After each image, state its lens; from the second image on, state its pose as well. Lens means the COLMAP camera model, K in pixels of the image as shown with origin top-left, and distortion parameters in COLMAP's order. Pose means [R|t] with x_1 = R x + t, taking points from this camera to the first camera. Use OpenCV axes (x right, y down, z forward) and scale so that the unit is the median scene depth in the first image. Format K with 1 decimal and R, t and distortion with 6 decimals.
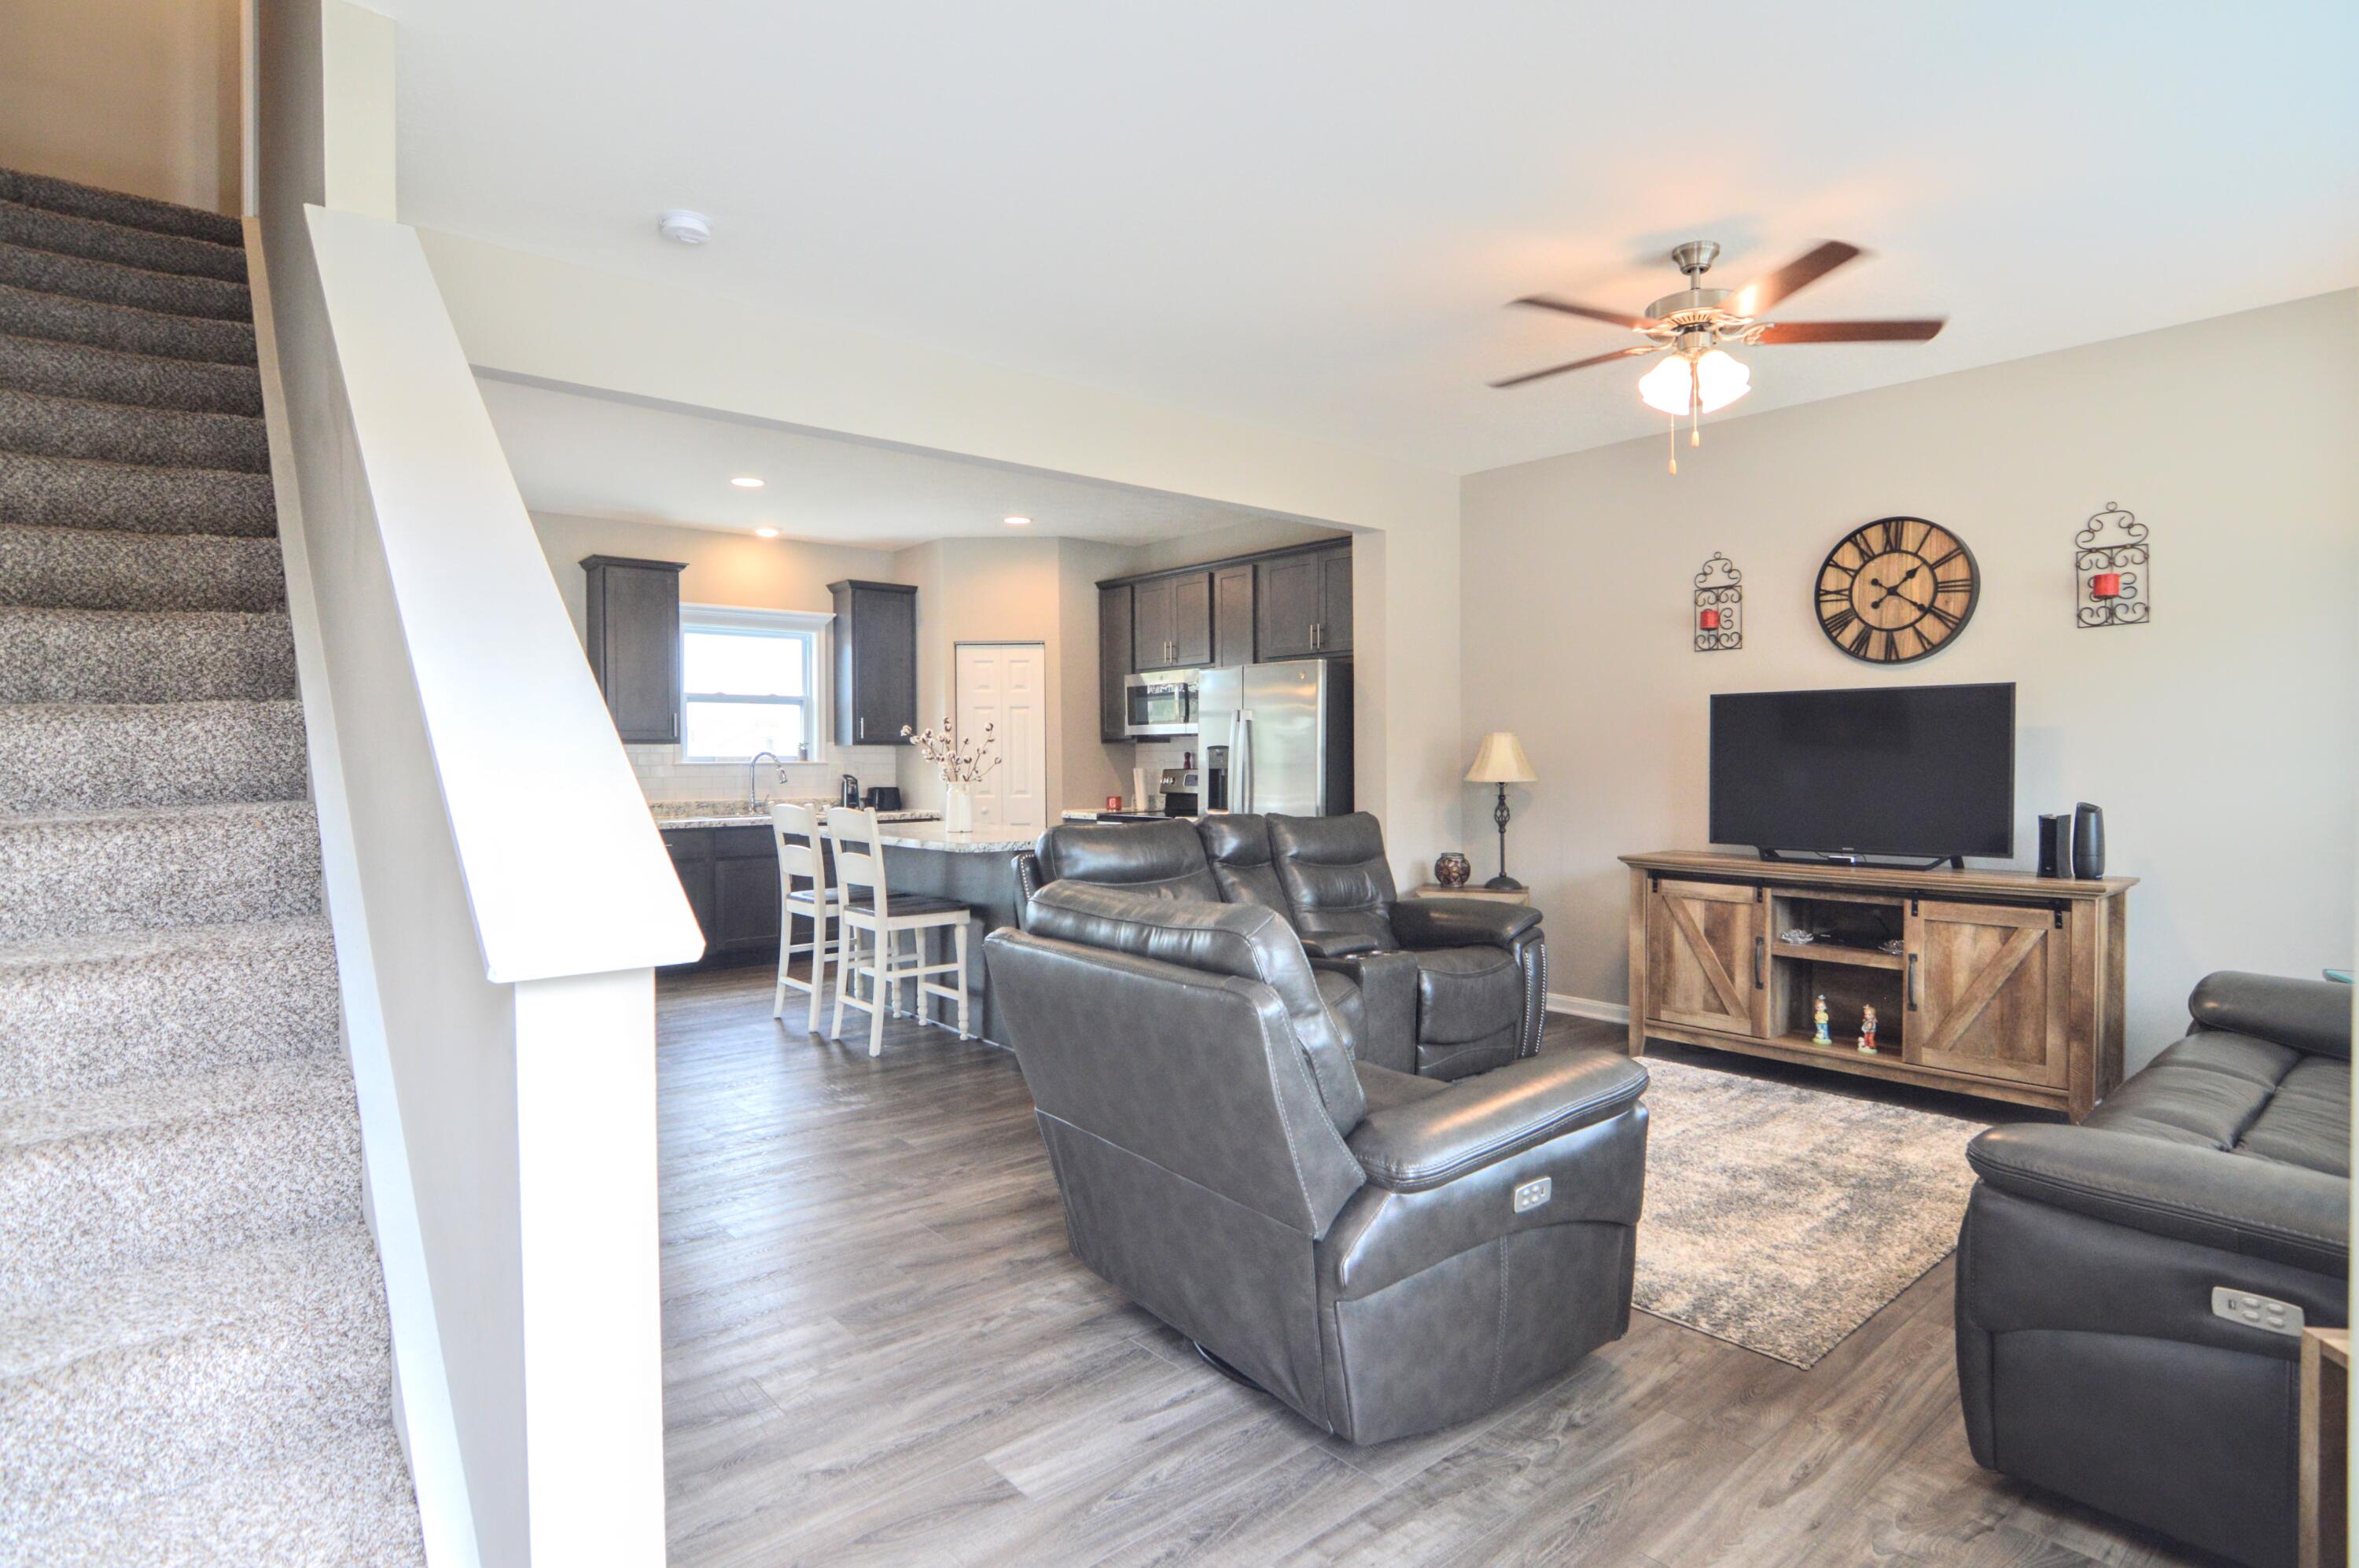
lens RADIAL K [[1191.2, 0, 1167.4], [0, 1191.2, 780.7], [0, 0, 1]] dist [-0.033149, 0.010286]
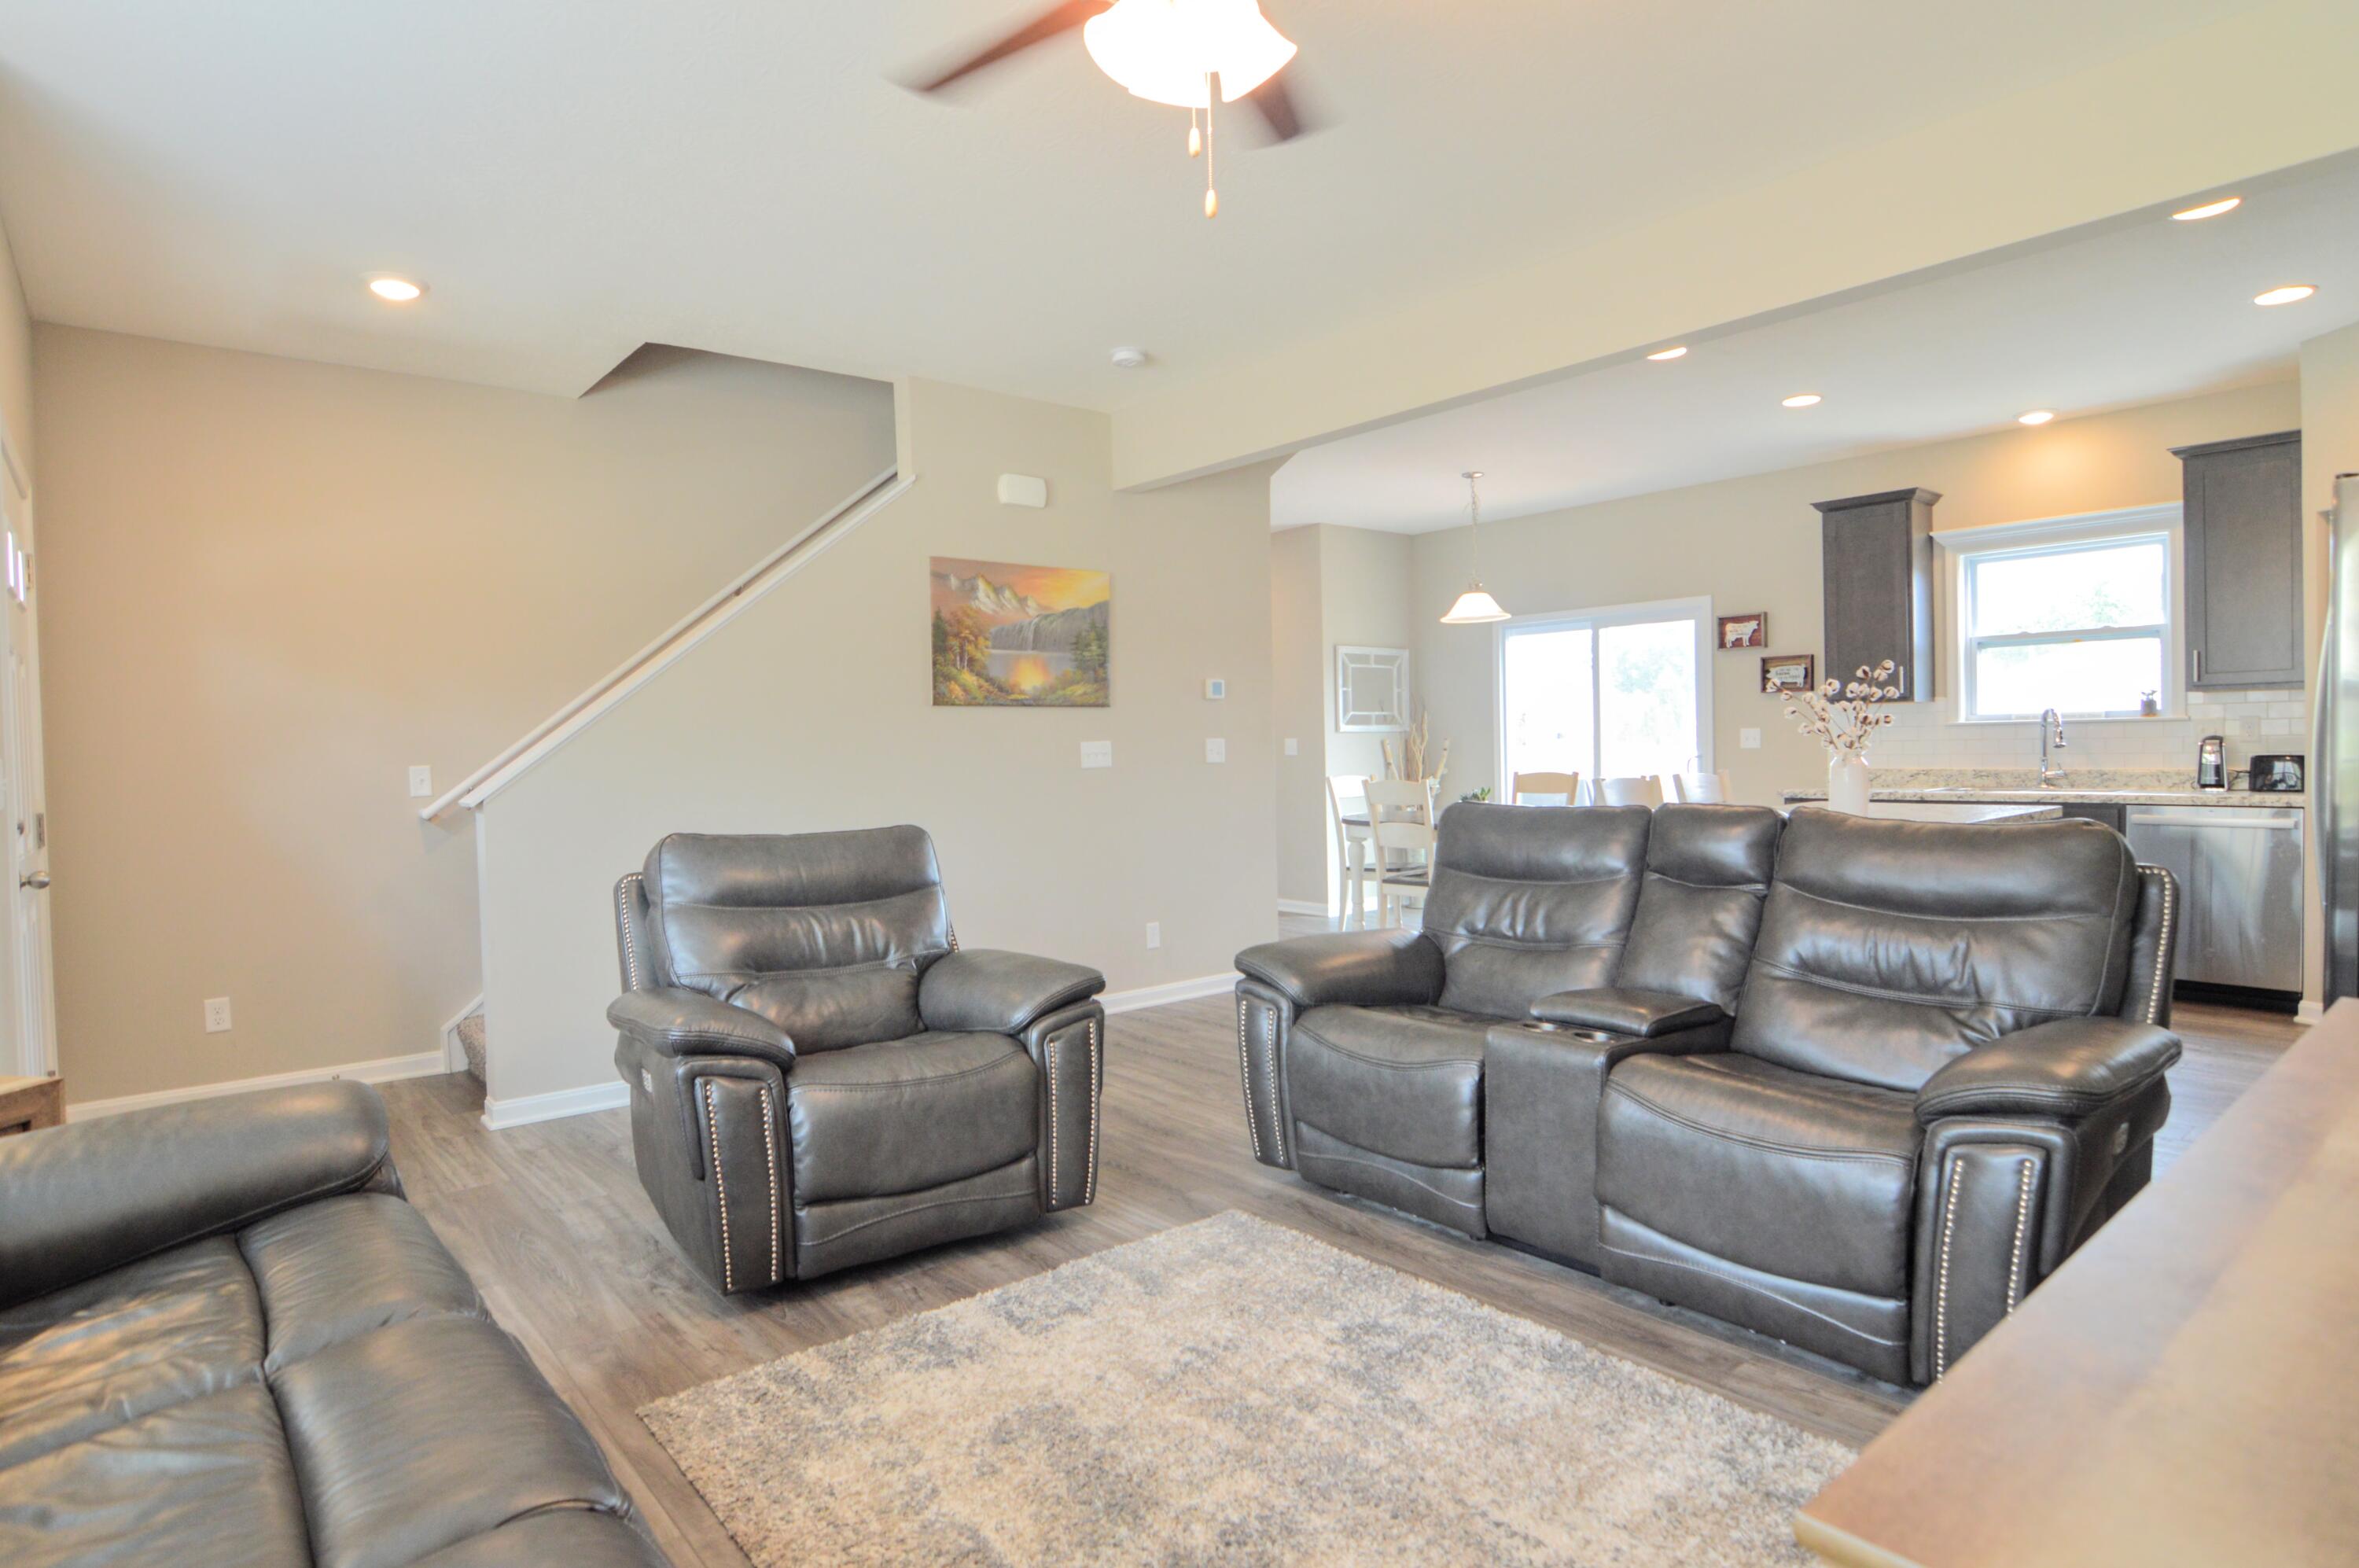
lens RADIAL K [[1260.4, 0, 1175.7], [0, 1260.4, 780.8], [0, 0, 1]] dist [-0.024530, 0.001485]
pose [[-0.008016, 0.033139, -0.999419, 0.834587], [0.004376, 0.999442, 0.033105, -0.010092], [0.999958, -0.004108, -0.008157, 0.799166]]
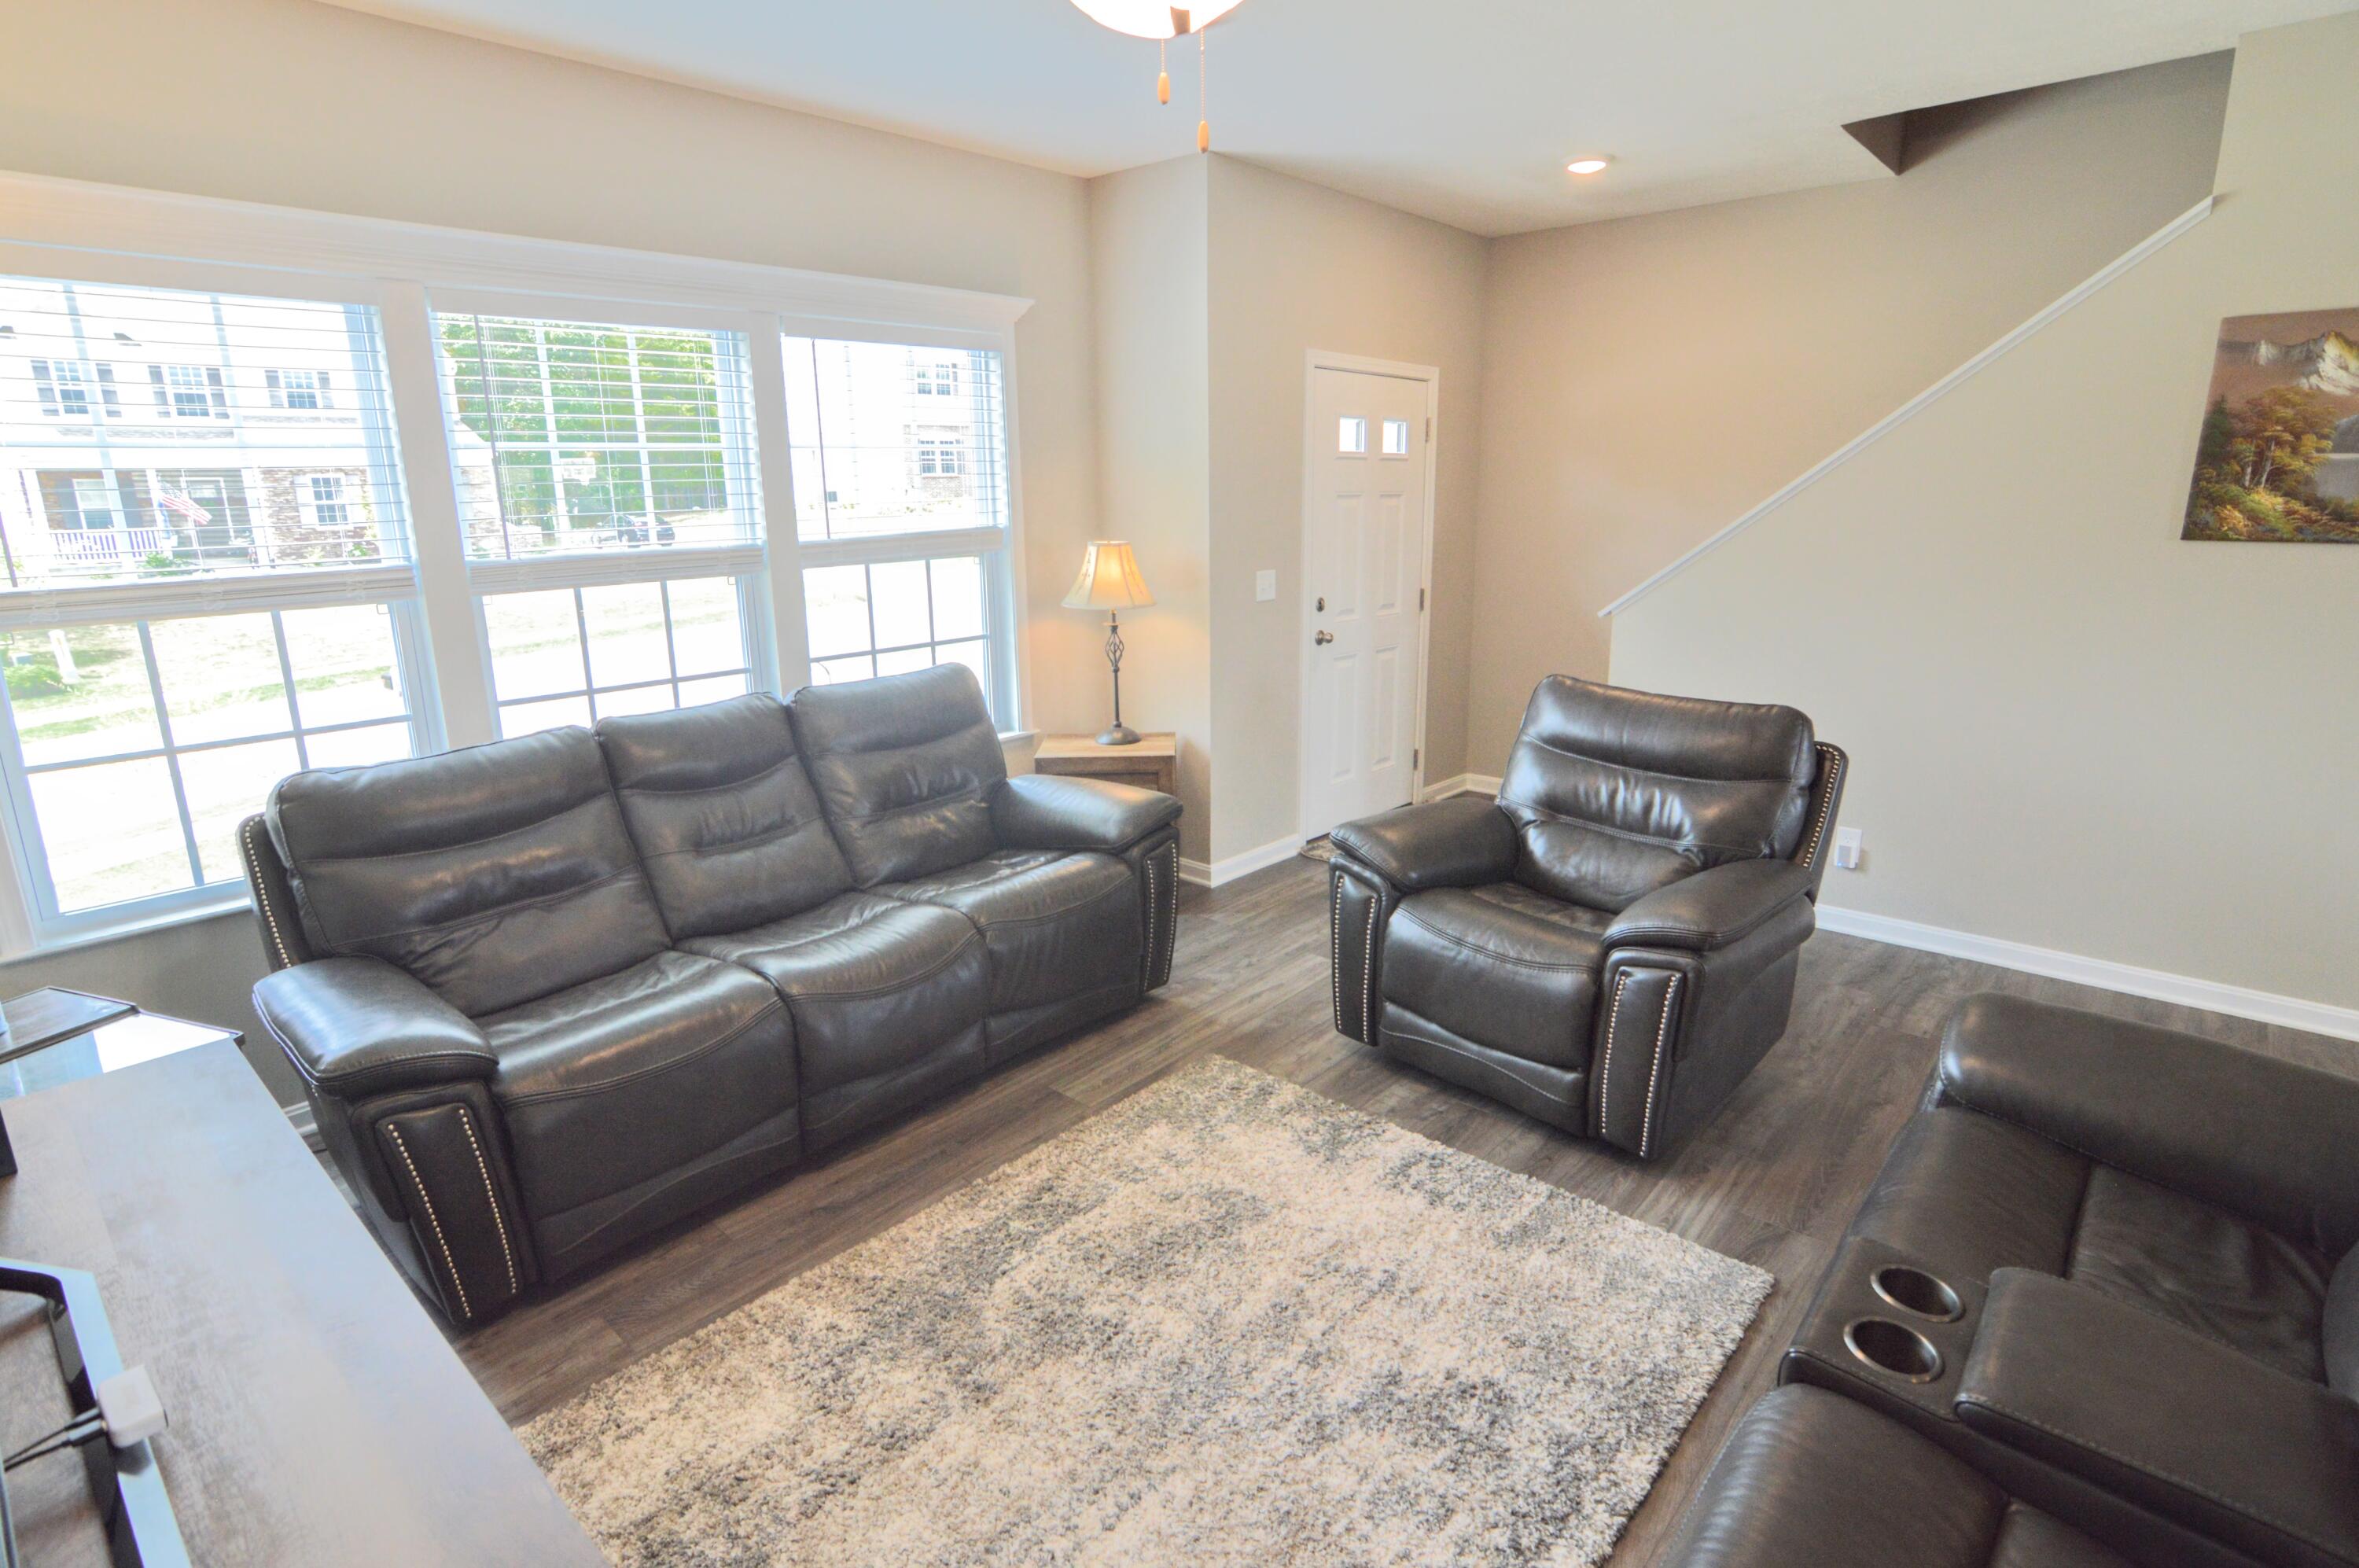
lens RADIAL K [[1191.2, 0, 1154.1], [0, 1191.2, 771.3], [0, 0, 1]] dist [-0.033149, 0.010286]
pose [[-0.992069, 0.048928, -0.115780, 0.425750], [0.018228, 0.967391, 0.252633, -0.103480], [0.124365, 0.248519, -0.960610, 1.268974]]
